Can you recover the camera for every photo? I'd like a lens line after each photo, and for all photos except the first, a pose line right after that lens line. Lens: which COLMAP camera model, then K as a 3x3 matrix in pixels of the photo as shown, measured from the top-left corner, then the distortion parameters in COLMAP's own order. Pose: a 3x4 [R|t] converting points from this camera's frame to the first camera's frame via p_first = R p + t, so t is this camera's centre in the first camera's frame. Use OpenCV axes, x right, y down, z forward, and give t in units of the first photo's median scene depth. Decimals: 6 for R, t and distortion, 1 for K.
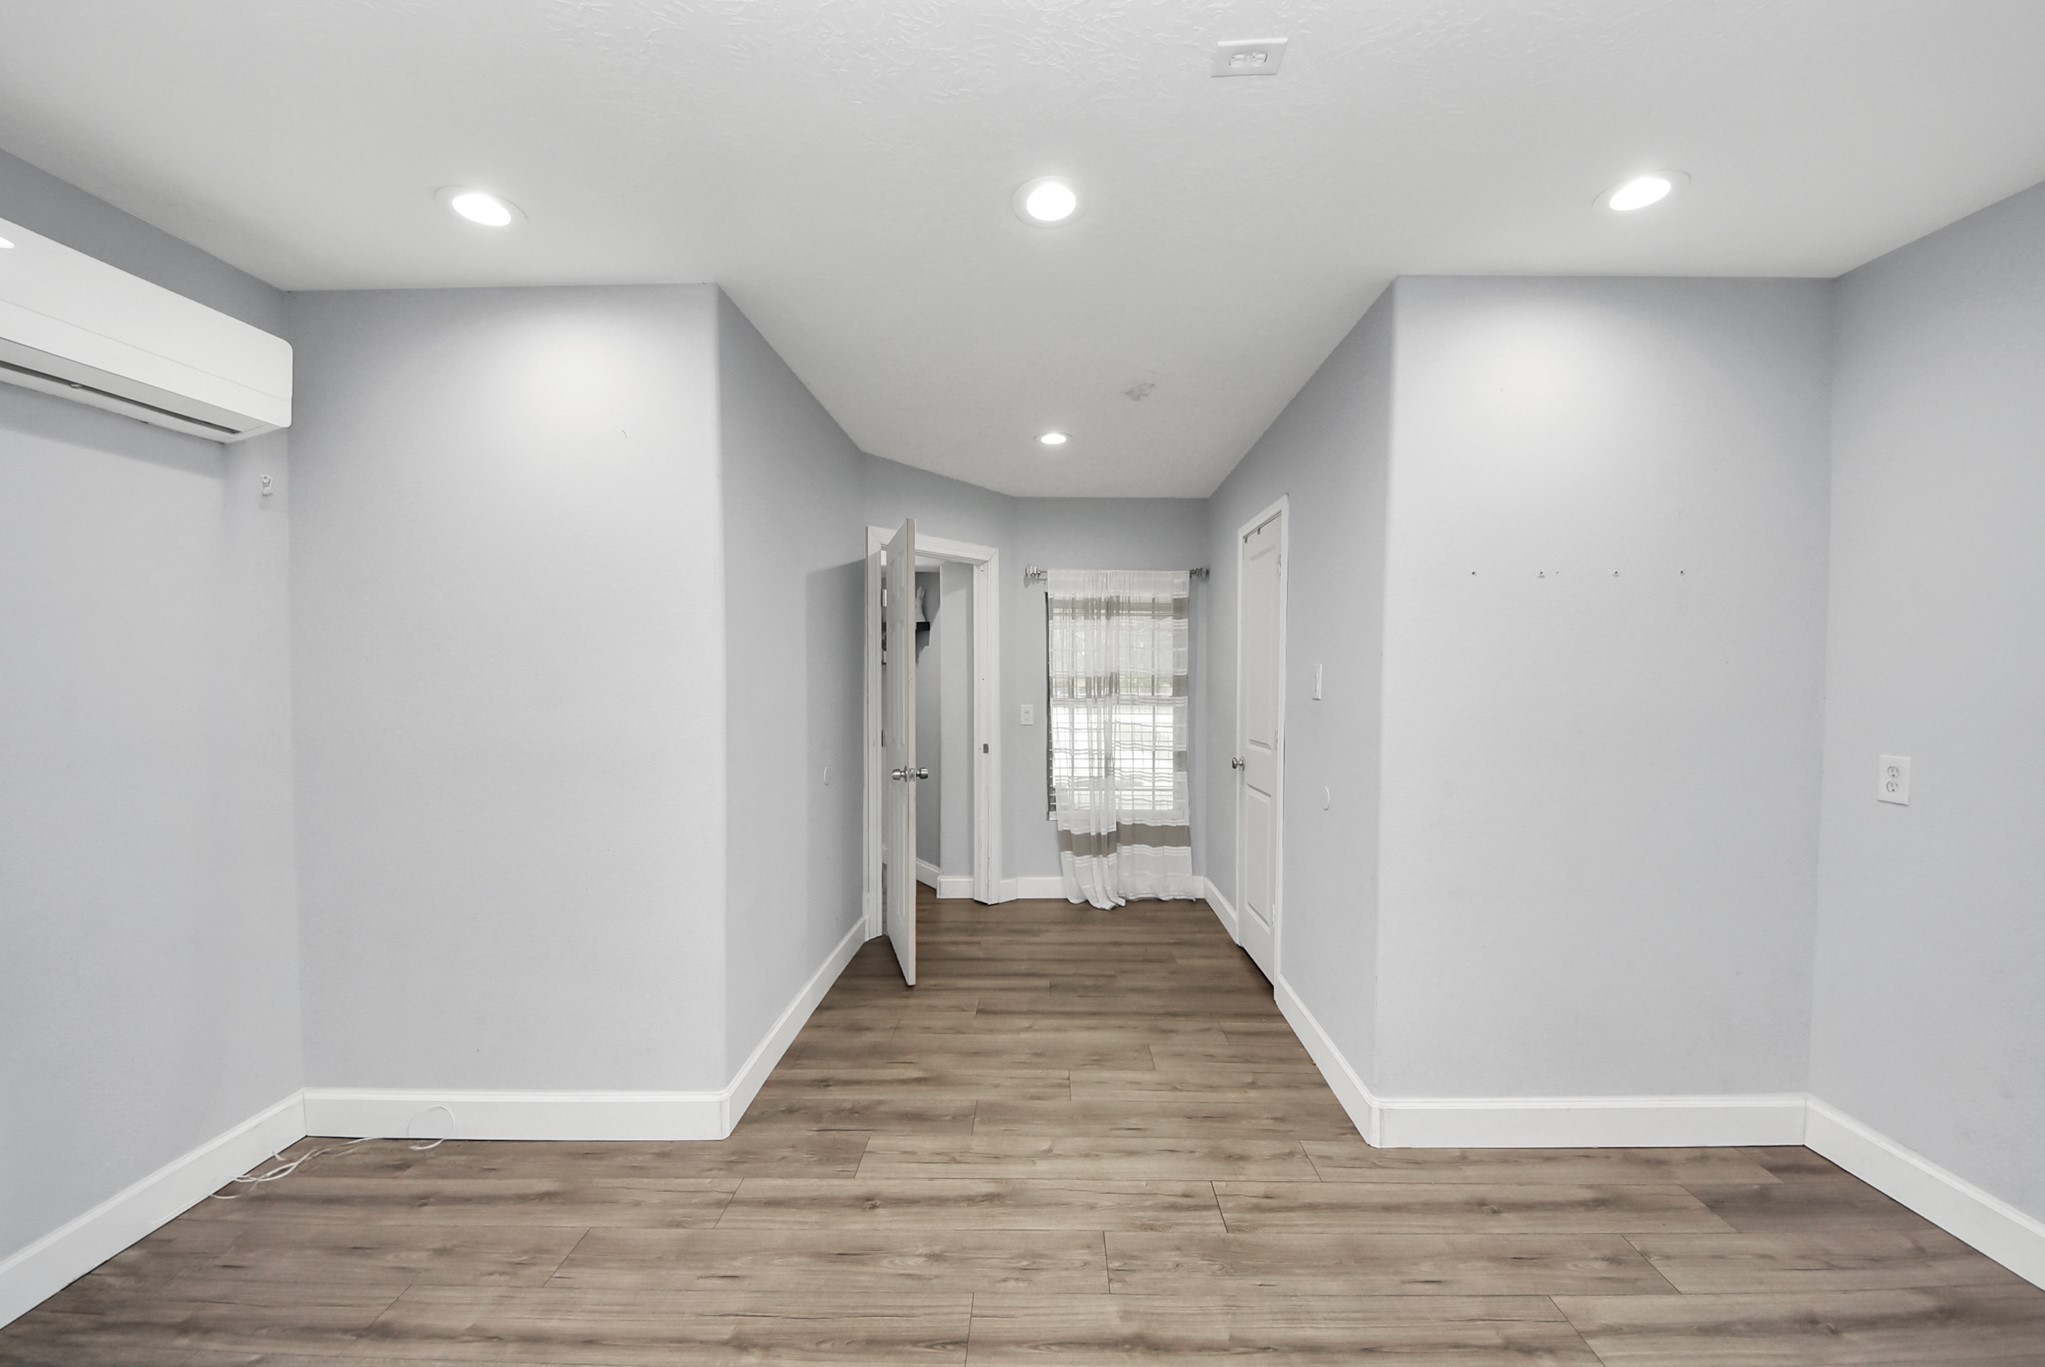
lens RADIAL K [[791.7, 0, 1026.5], [0, 791.7, 660.7], [0, 0, 1]] dist [0.001306, -0.013767]
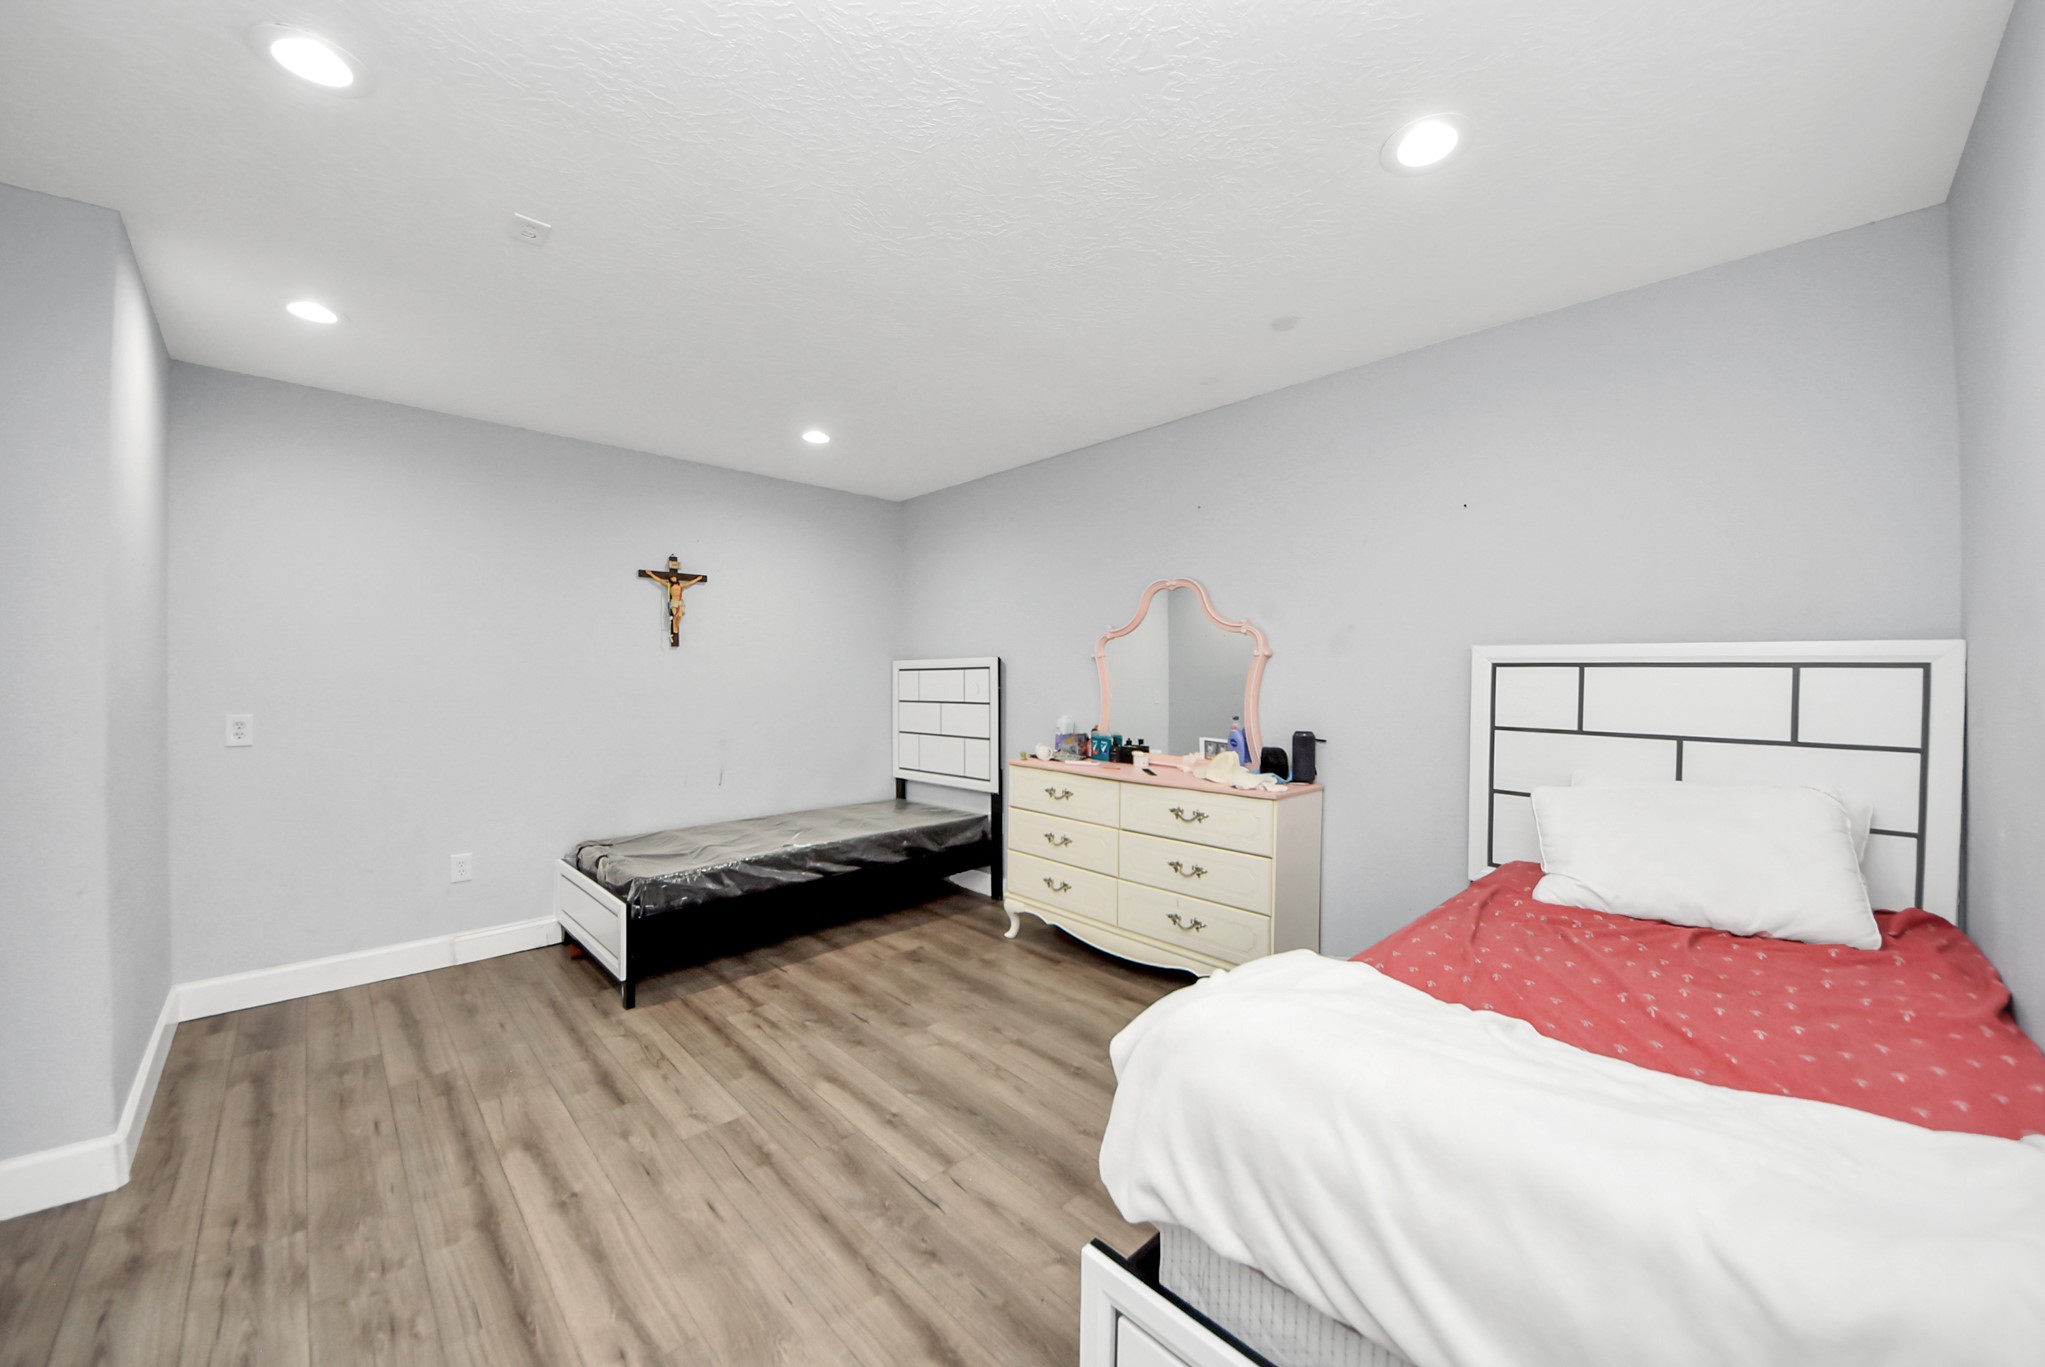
lens RADIAL K [[735.0, 0, 1022.5], [0, 735.0, 683.5], [0, 0, 1]] dist [0.017926, -0.015691]
pose [[-0.707507, -0.019073, 0.706449, -0.946485], [-0.018997, 0.999788, 0.007967, 0.025718], [-0.706451, -0.007784, -0.707719, 0.967560]]
